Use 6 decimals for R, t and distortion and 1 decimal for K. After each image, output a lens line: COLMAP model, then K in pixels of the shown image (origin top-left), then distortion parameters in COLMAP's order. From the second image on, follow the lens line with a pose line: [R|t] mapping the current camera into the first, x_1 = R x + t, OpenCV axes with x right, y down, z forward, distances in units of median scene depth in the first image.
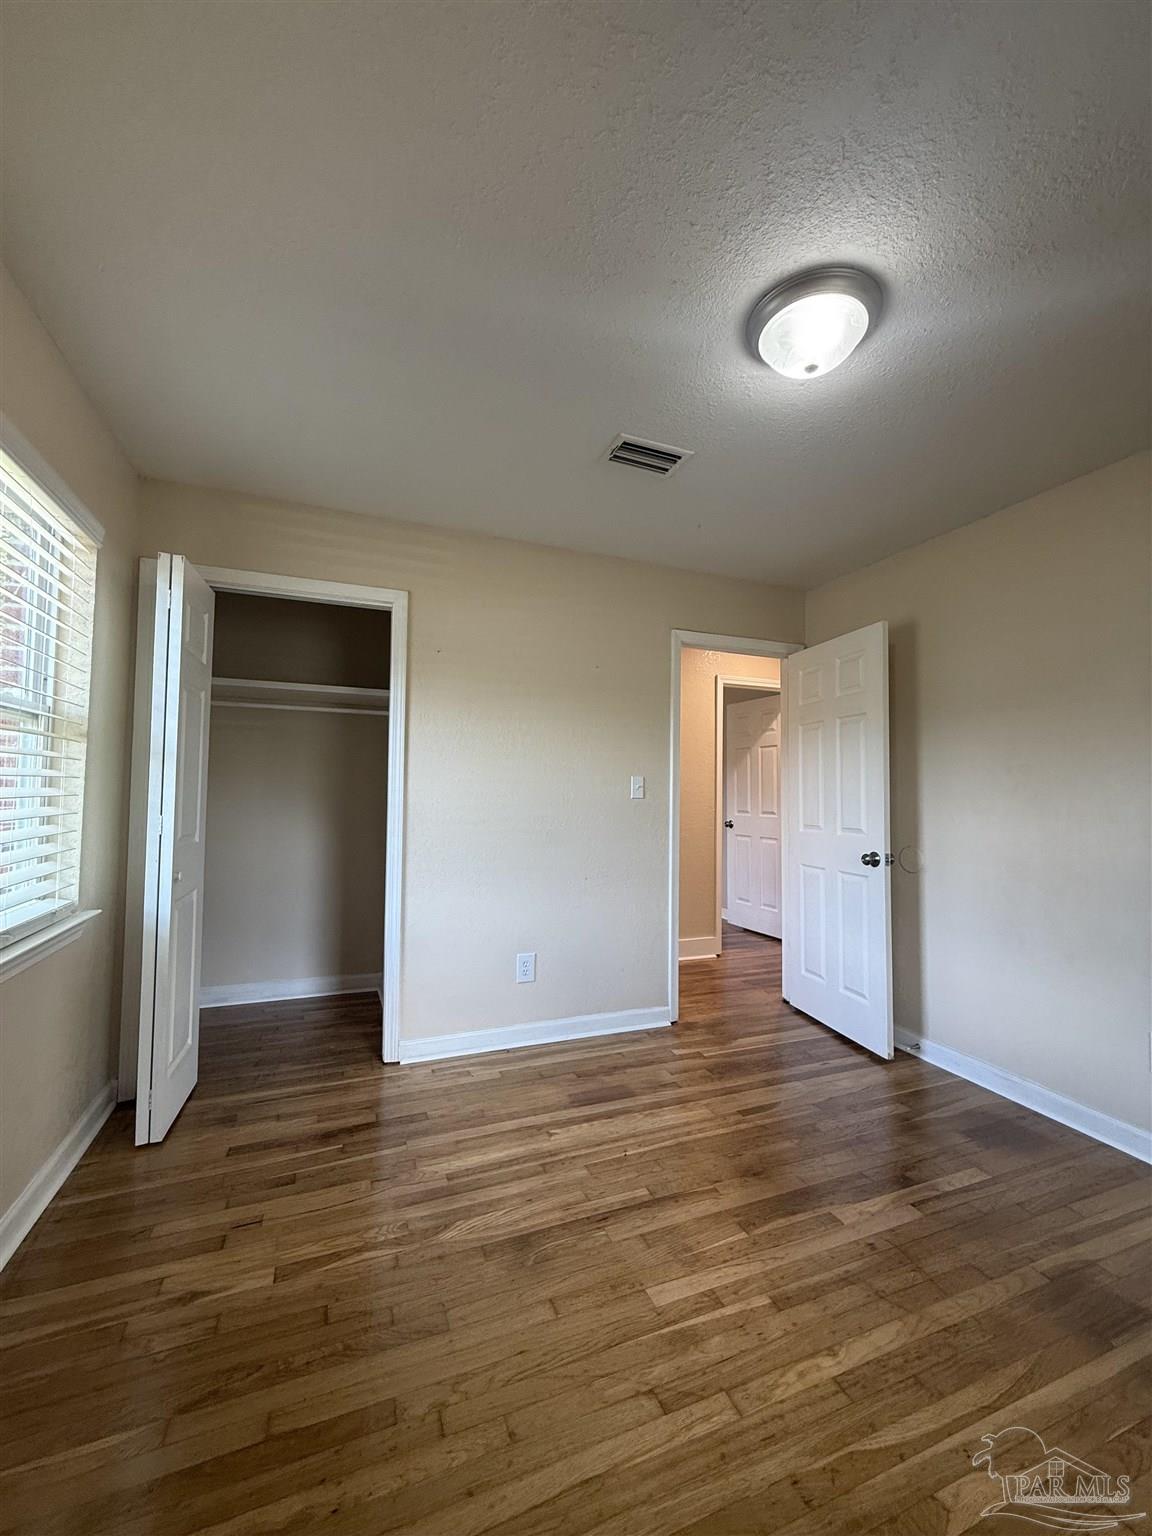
lens RADIAL K [[611.5, 0, 577.8], [0, 611.5, 762.8], [0, 0, 1]] dist [-0.000268, 0.000037]
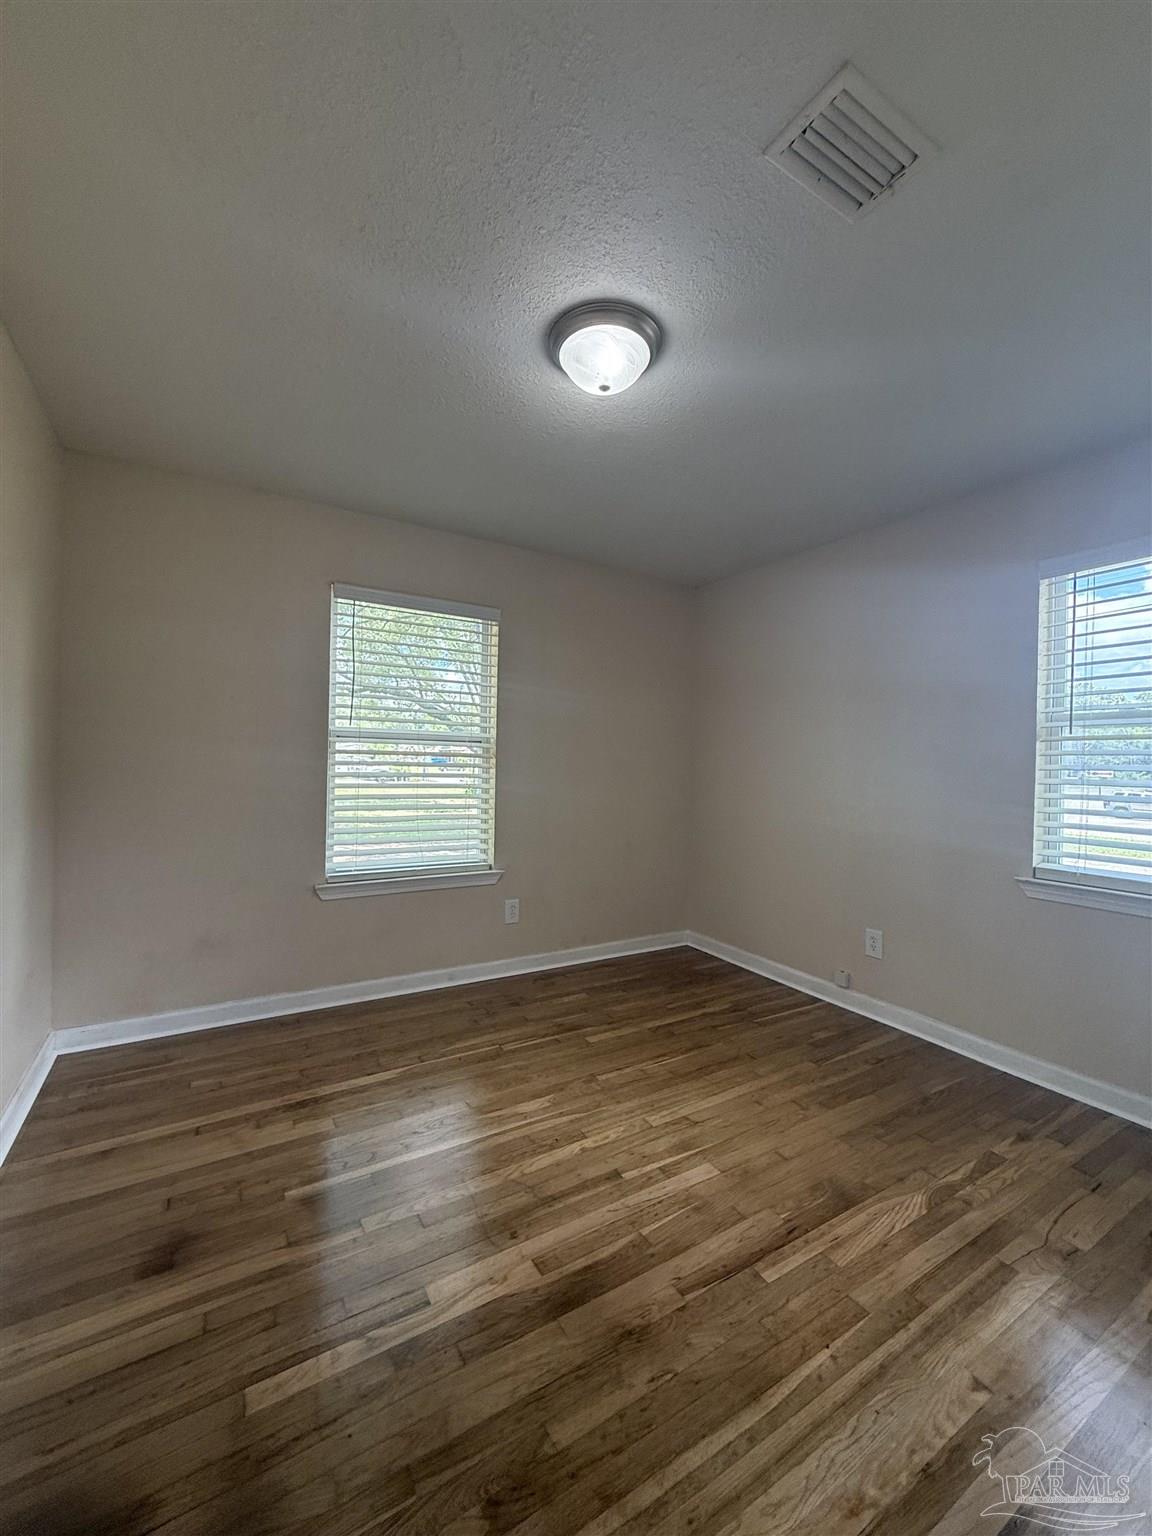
lens RADIAL K [[611.5, 0, 577.8], [0, 611.5, 762.8], [0, 0, 1]] dist [-0.000268, 0.000037]
pose [[-0.985408, -0.036605, -0.166225, 0.589032], [-0.028704, 0.998352, -0.049688, 0.103761], [0.167769, -0.044192, -0.984835, 2.062198]]
